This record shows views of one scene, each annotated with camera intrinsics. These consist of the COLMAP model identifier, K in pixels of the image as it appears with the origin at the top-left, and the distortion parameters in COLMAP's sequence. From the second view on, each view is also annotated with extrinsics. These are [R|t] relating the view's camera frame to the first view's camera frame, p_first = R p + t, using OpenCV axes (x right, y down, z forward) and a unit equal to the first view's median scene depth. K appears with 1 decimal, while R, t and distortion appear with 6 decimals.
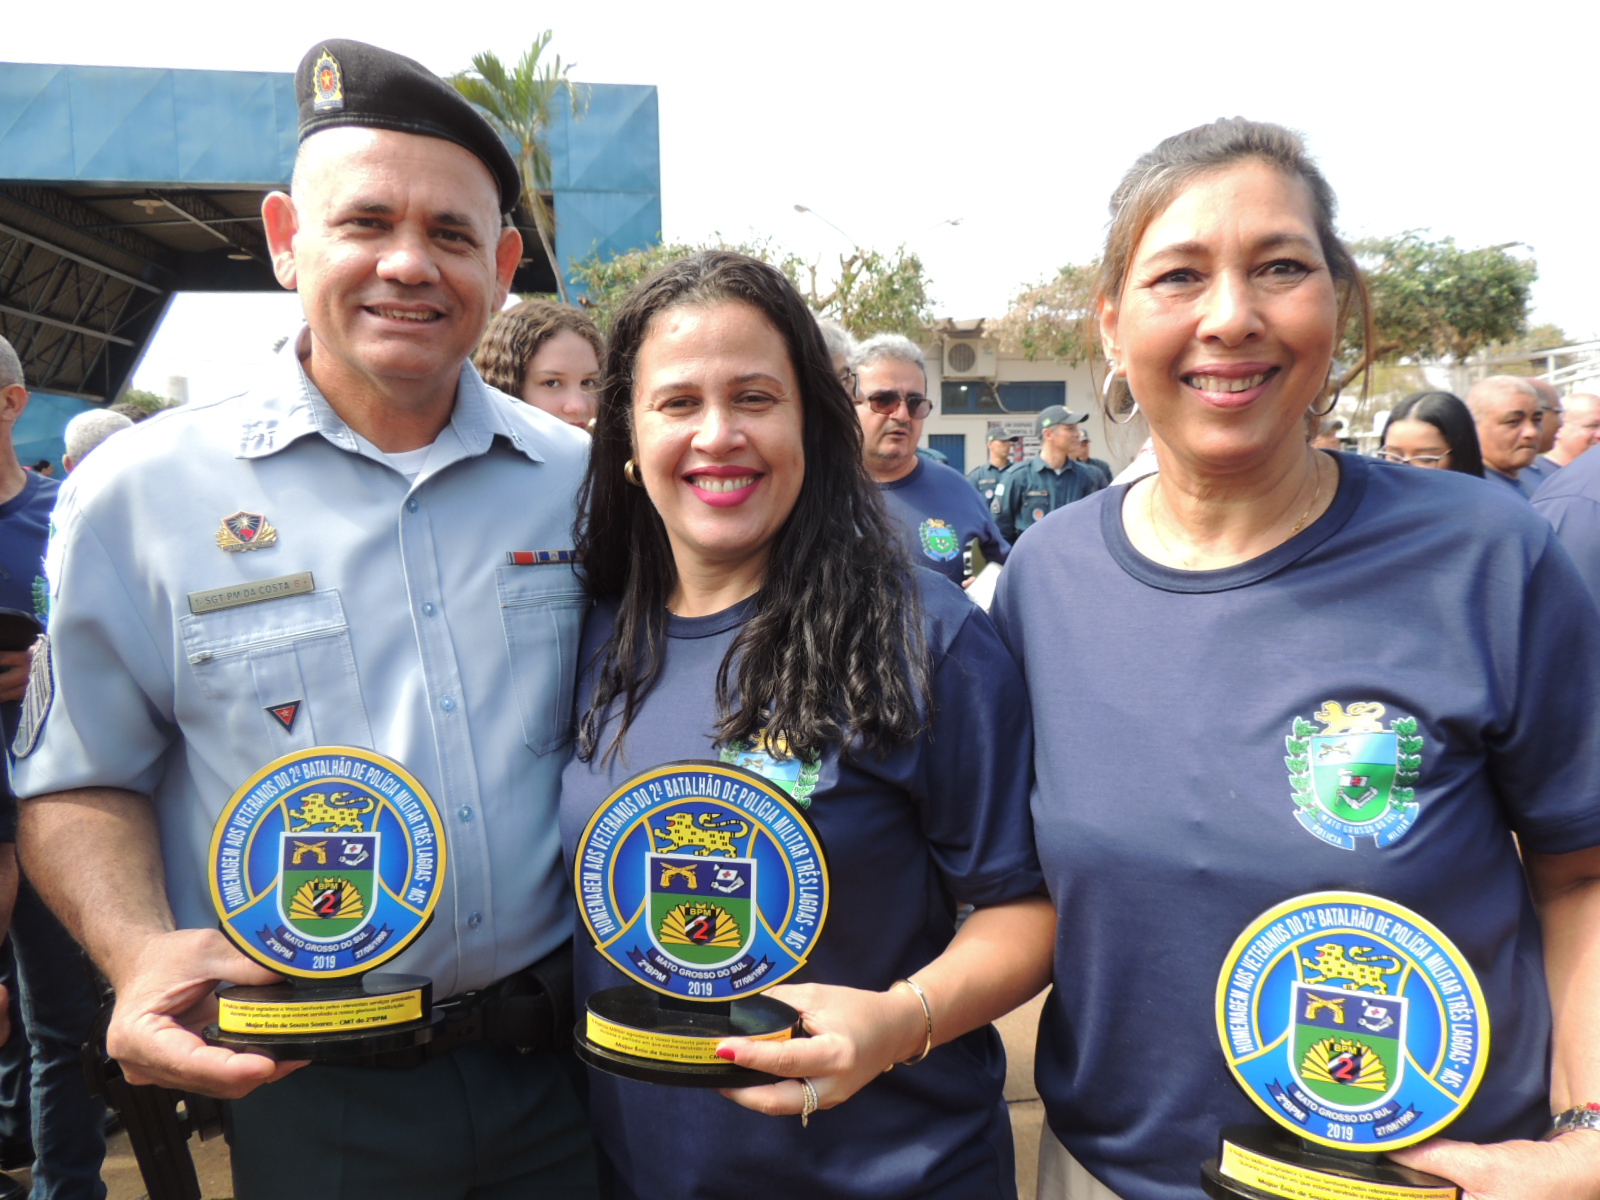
lens RADIAL K [[1150.7, 0, 812.8], [0, 1150.7, 599.2], [0, 0, 1]] dist [-0.013500, -0.005507]
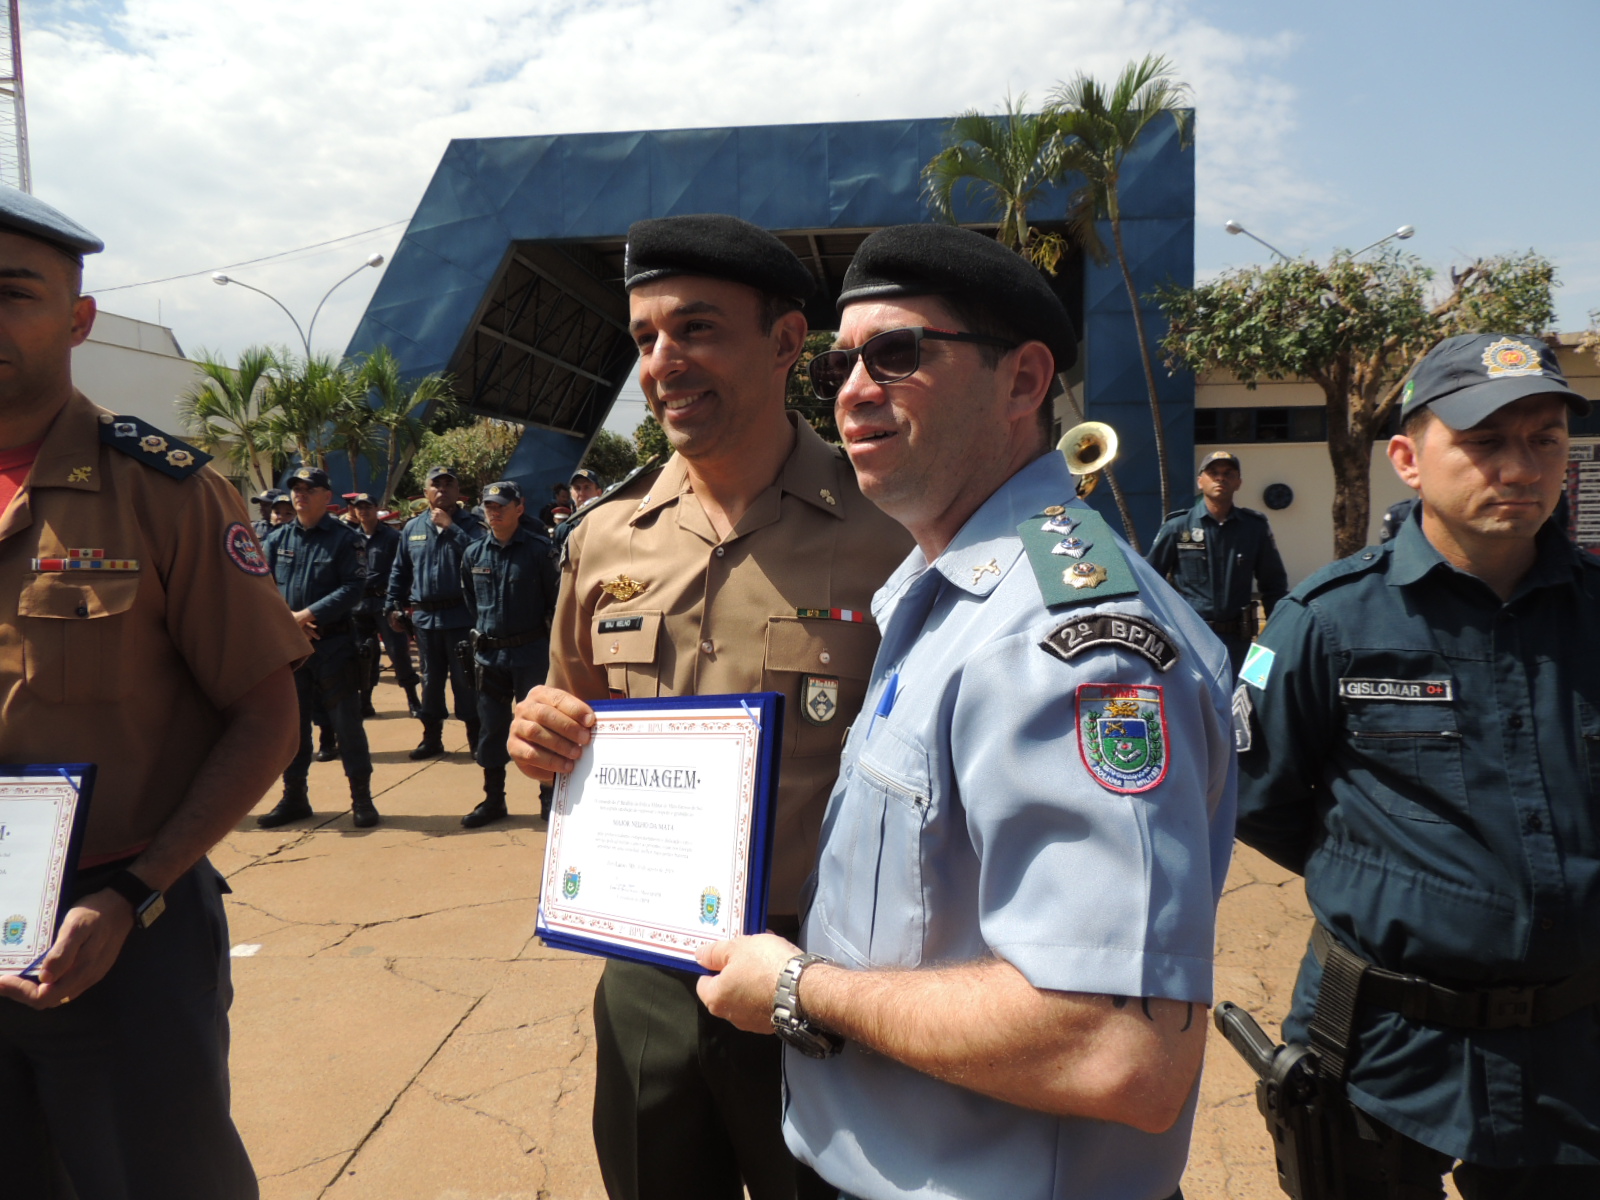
lens RADIAL K [[1150.7, 0, 799.6], [0, 1150.7, 595.4], [0, 0, 1]] dist [-0.013500, -0.005507]
pose [[0.968753, 0.018440, -0.247342, -0.226875], [-0.026248, 0.999255, -0.028309, 0.006365], [0.246635, 0.033916, 0.968515, -0.022034]]
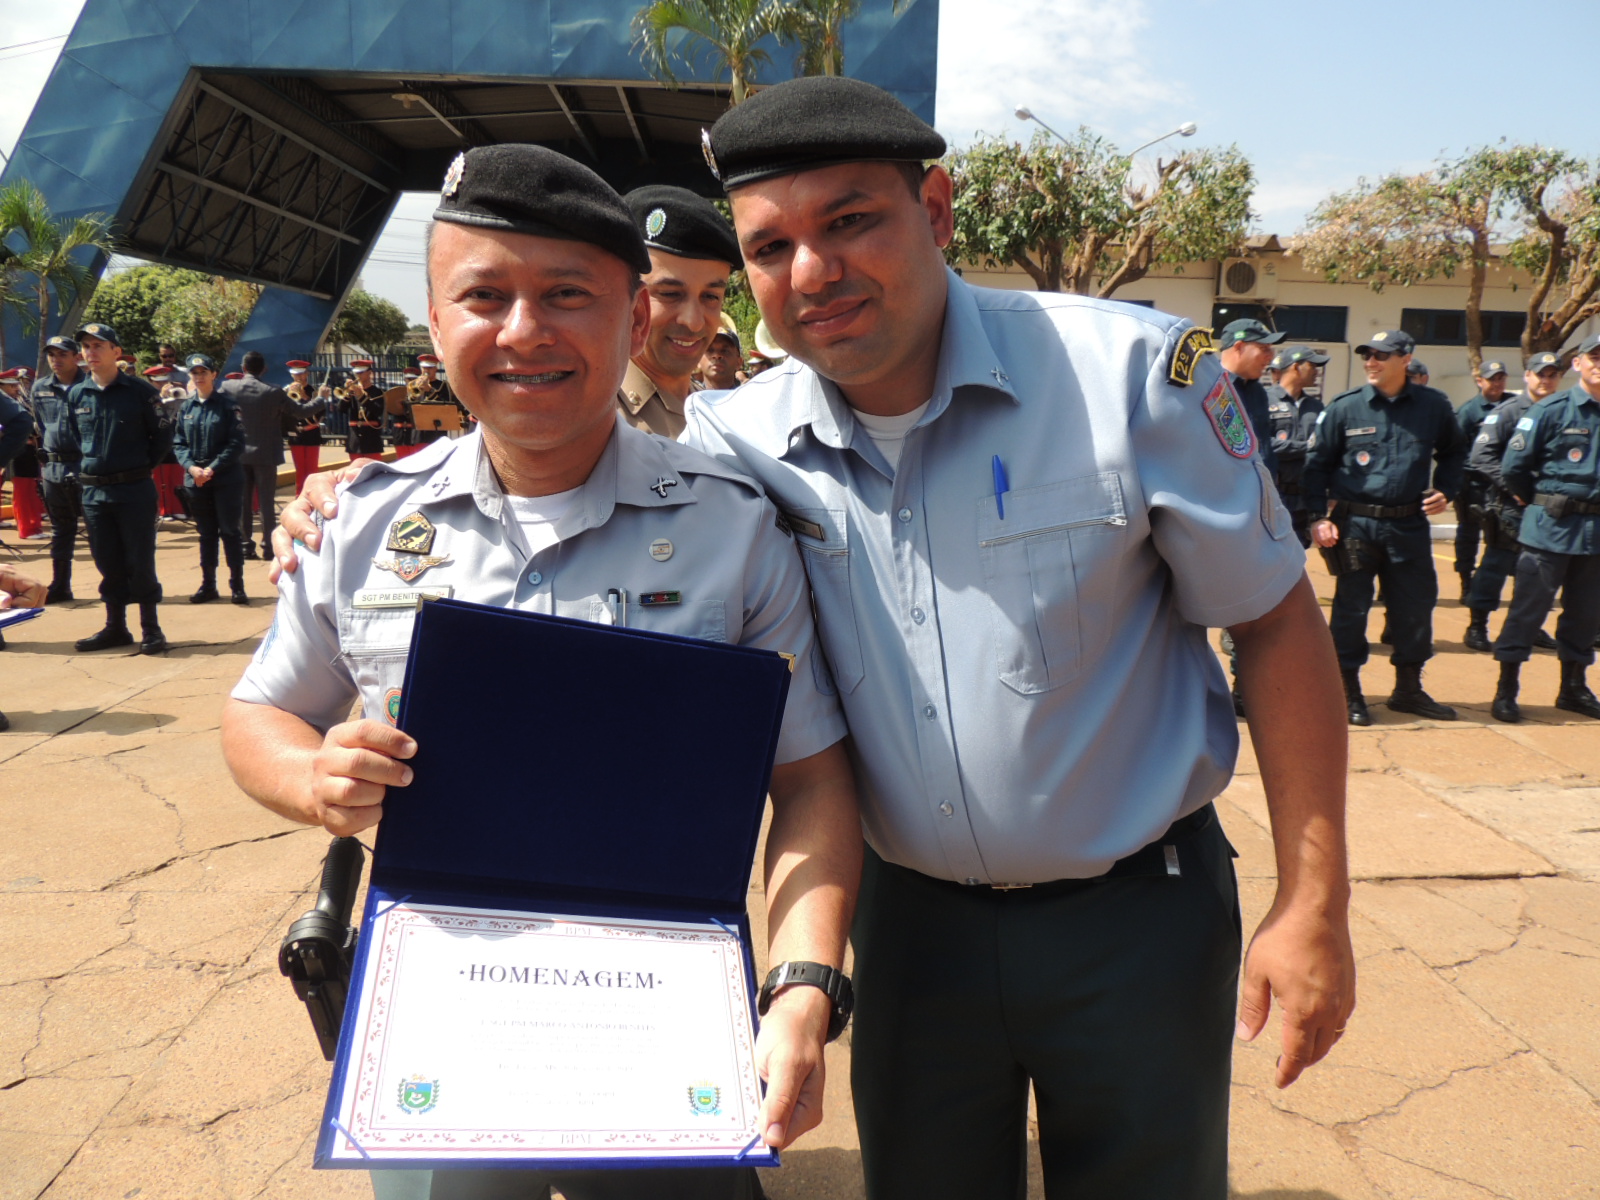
lens RADIAL K [[1150.7, 0, 804.0], [0, 1150.7, 594.7], [0, 0, 1]] dist [-0.013500, -0.005507]
pose [[0.992693, 0.055732, -0.107030, -0.125023], [-0.048830, 0.996621, 0.066053, 0.001161], [0.110350, -0.060344, 0.992059, 0.030141]]
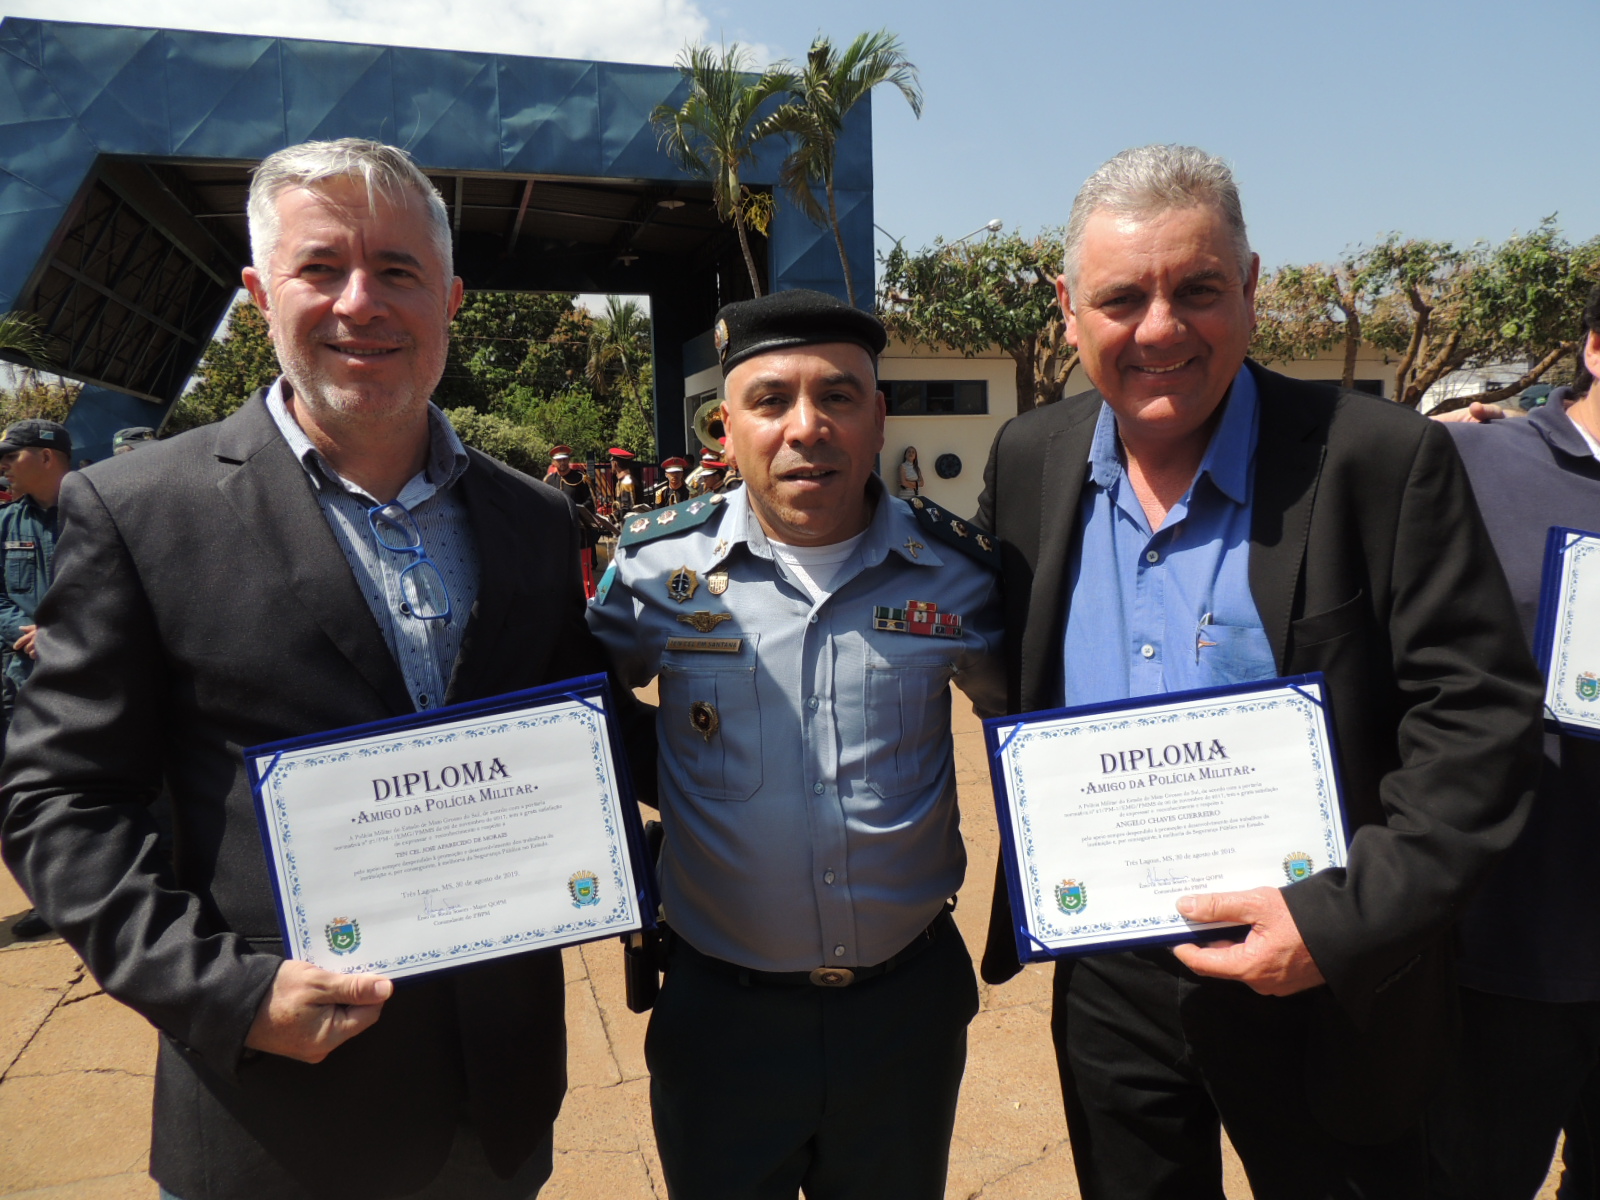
lens RADIAL K [[1150.7, 0, 807.2], [0, 1150.7, 602.2], [0, 0, 1]] dist [-0.013500, -0.005507]
pose [[0.991818, -0.023938, 0.125398, -0.347121], [0.024458, 0.999697, -0.002610, 0.005292], [-0.125297, 0.005655, 0.992103, 0.020501]]
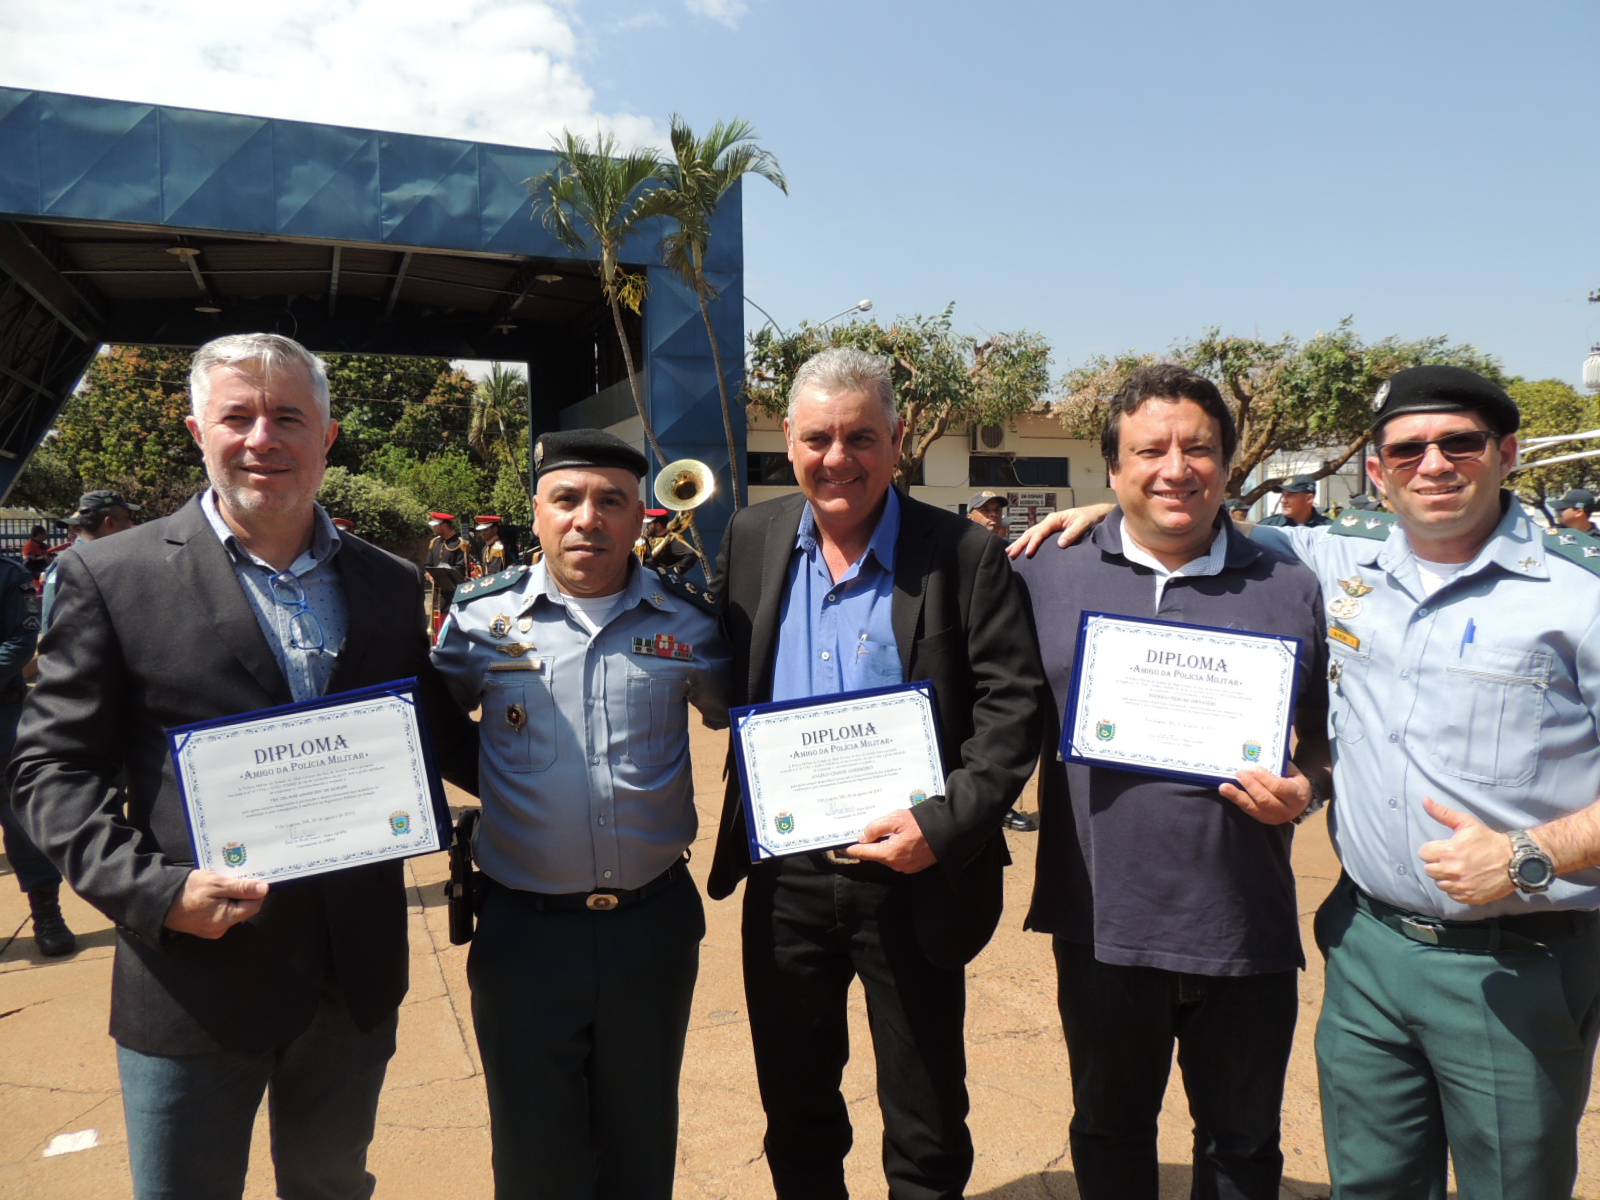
lens RADIAL K [[1150.7, 0, 807.8], [0, 1150.7, 580.1], [0, 0, 1]] dist [-0.013500, -0.005507]
pose [[0.973395, -0.004433, 0.229090, -0.341192], [0.022415, 0.996859, -0.075953, 0.007923], [-0.228034, 0.079067, 0.970437, -0.013566]]
